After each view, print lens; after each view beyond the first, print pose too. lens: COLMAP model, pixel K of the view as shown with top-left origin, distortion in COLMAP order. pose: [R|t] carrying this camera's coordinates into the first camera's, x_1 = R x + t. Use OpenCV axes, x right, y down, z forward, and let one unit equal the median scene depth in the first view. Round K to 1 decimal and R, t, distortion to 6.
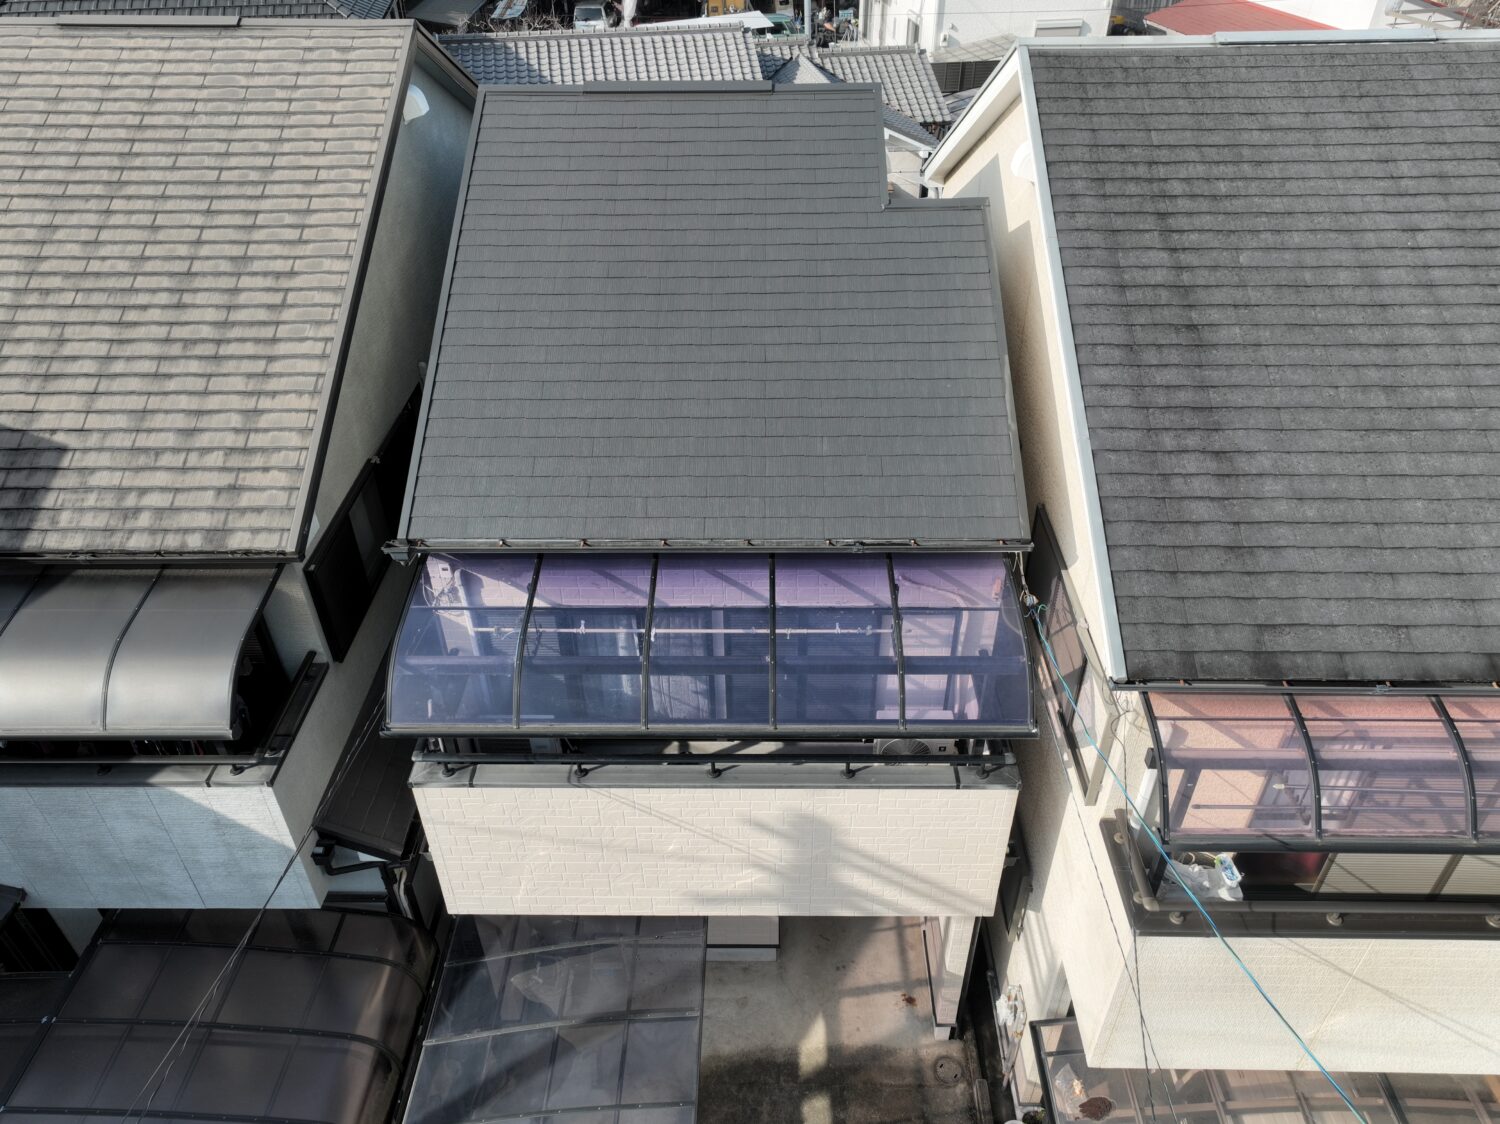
lens RADIAL K [[1054.6, 0, 747.8], [0, 1054.6, 560.3], [0, 0, 1]] dist [-0.003479, 0.019262]
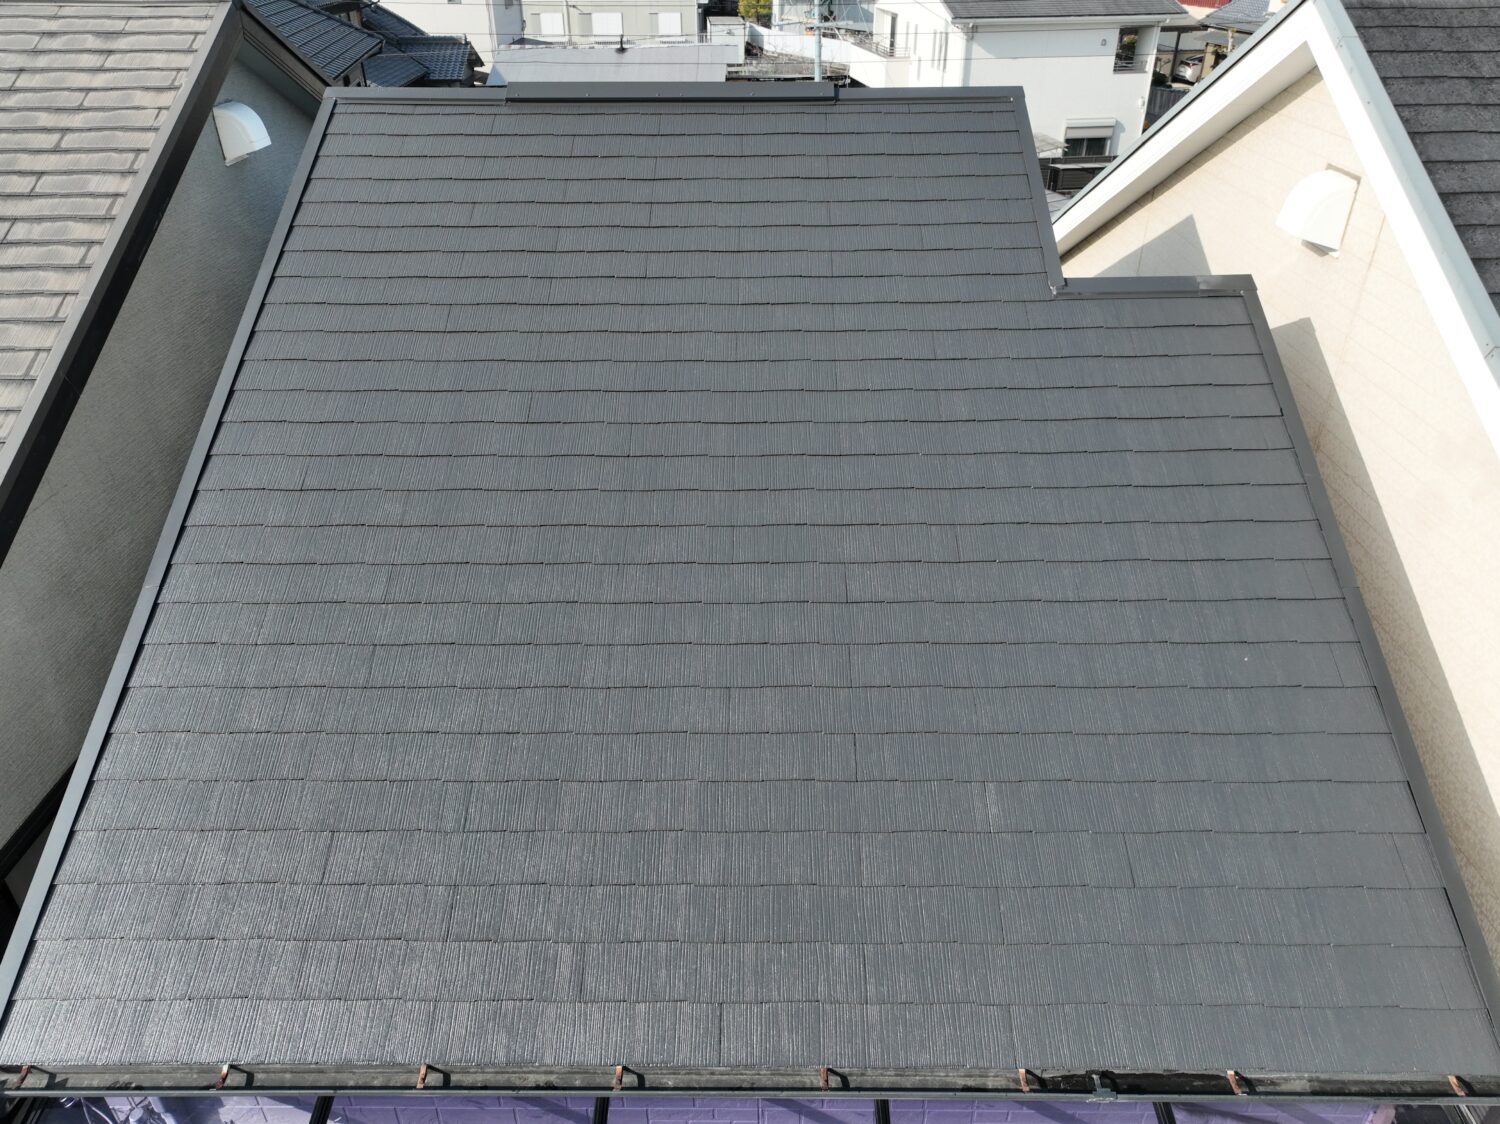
lens RADIAL K [[1054.6, 0, 750.6], [0, 1054.6, 559.9], [0, 0, 1]] dist [-0.003479, 0.019262]
pose [[0.999982, 0.002178, 0.005575, -0.029395], [-0.001622, 0.995208, -0.097768, -0.159638], [-0.005762, 0.097757, 0.995194, 0.522525]]
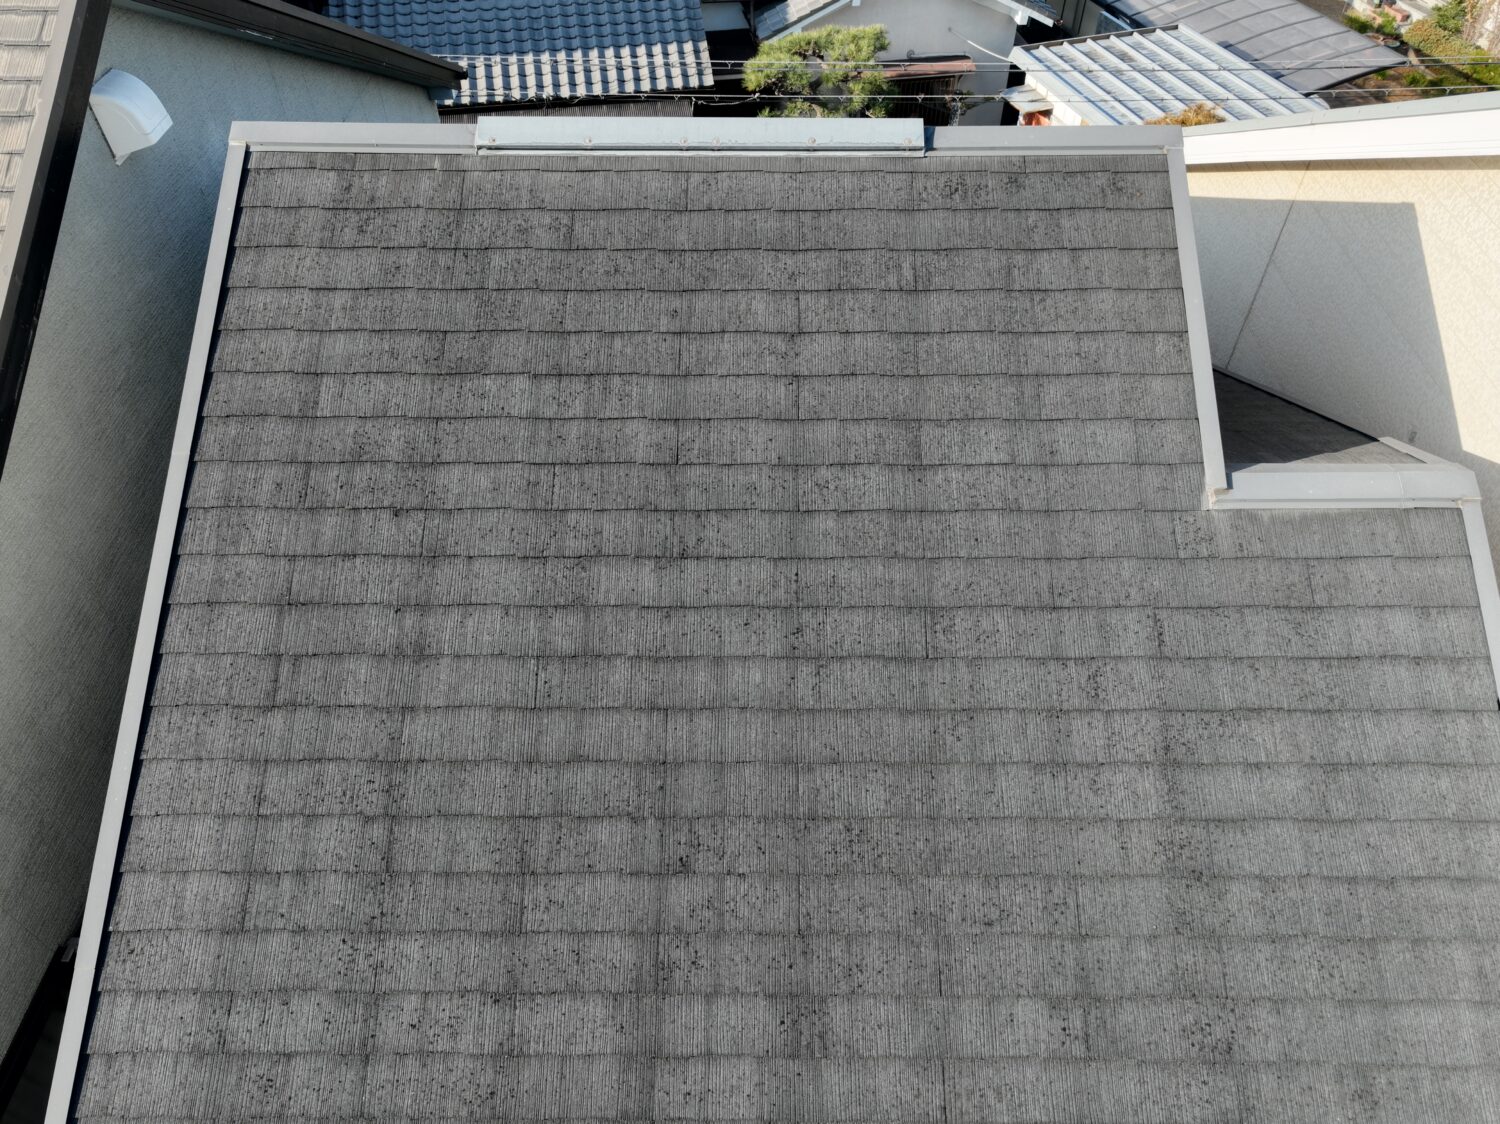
lens RADIAL K [[1054.6, 0, 738.1], [0, 1054.6, 566.4], [0, 0, 1]] dist [-0.003479, 0.019262]
pose [[0.999980, 0.006321, -0.000144, -0.058183], [-0.006204, 0.985323, 0.170590, -0.406039], [0.001220, -0.170586, 0.985342, 0.641480]]
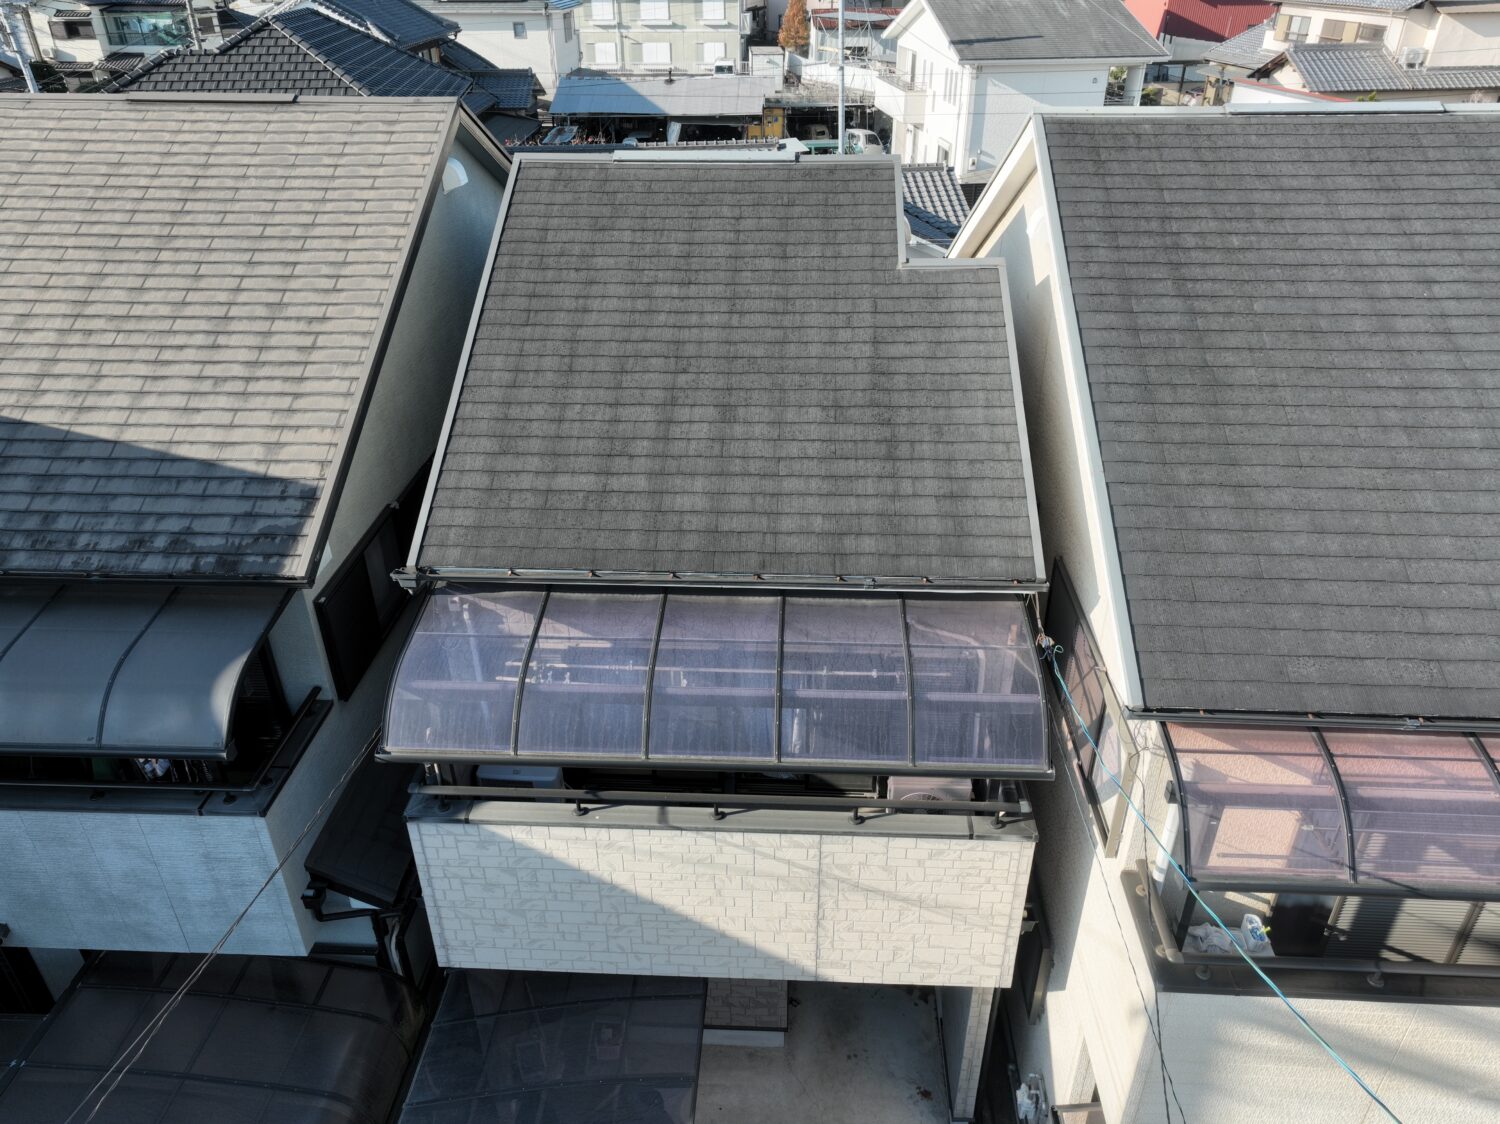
lens RADIAL K [[1054.6, 0, 748.1], [0, 1054.6, 560.2], [0, 0, 1]] dist [-0.003479, 0.019262]
pose [[0.999301, 0.020869, -0.031017, 0.019886], [-0.024207, 0.993476, -0.111443, 0.071237], [0.028489, 0.112116, 0.993287, 0.015400]]
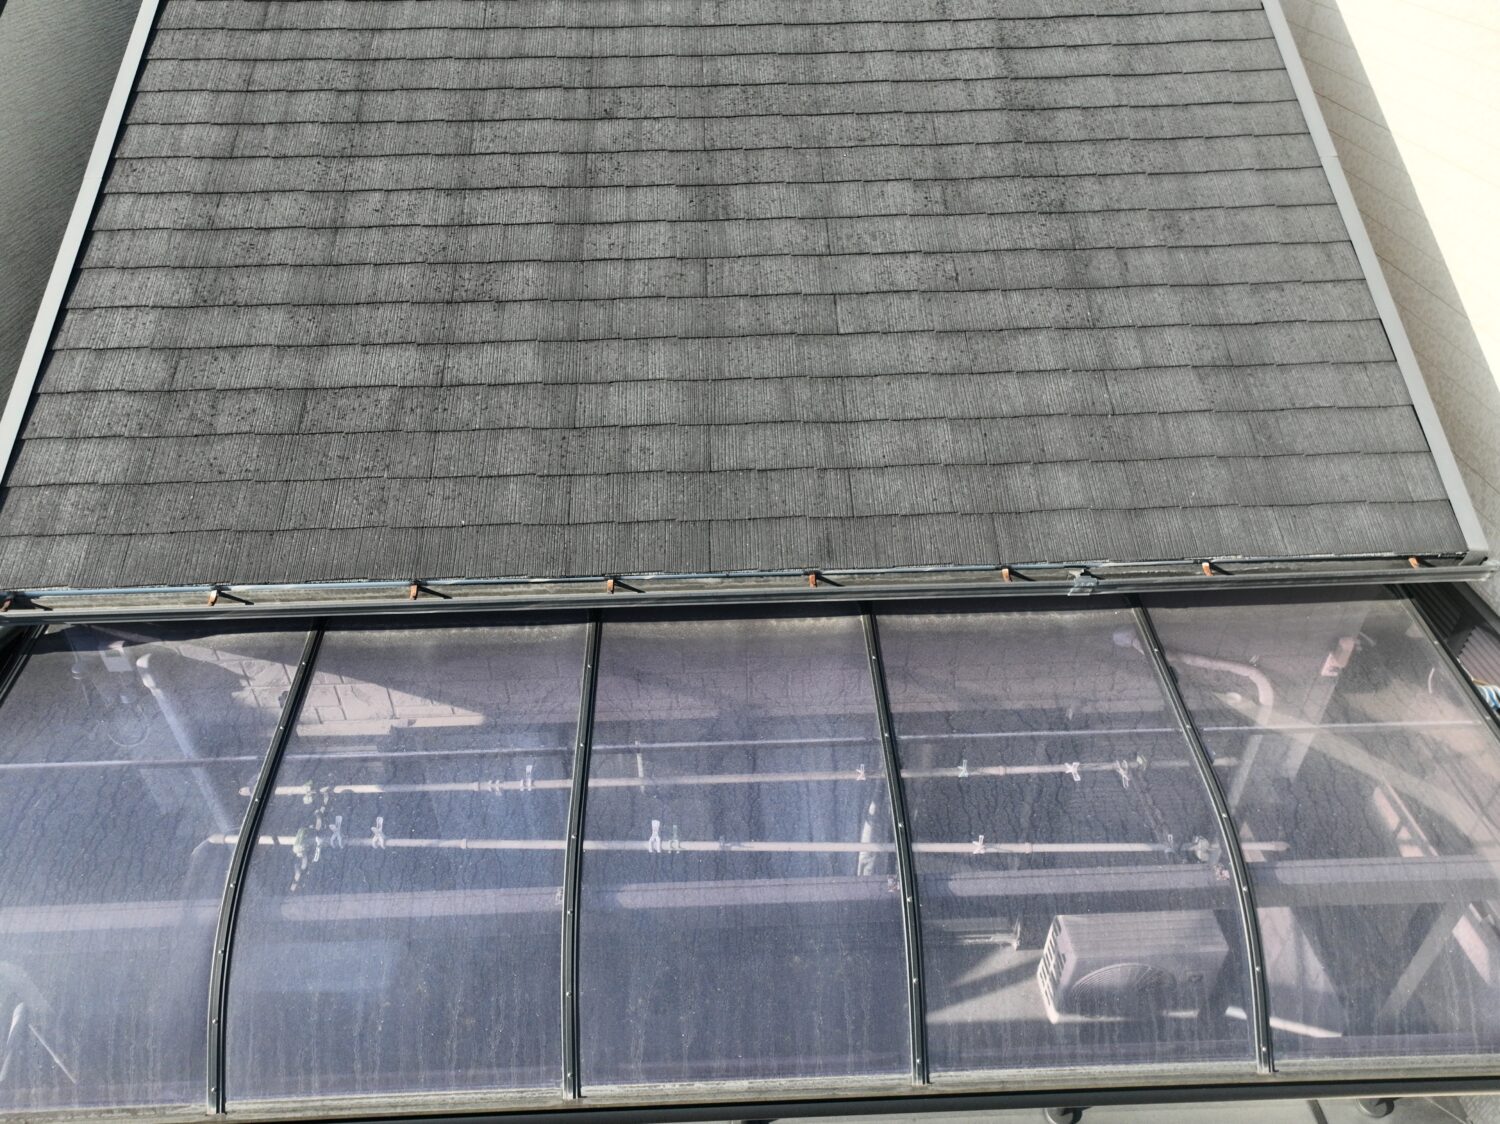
lens RADIAL K [[1054.6, 0, 747.3], [0, 1054.6, 559.8], [0, 0, 1]] dist [-0.003479, 0.019262]
pose [[0.998888, -0.026654, 0.038876, -0.038941], [0.026695, 0.999643, -0.000541, -0.022192], [-0.038848, 0.001578, 0.999244, 0.535061]]
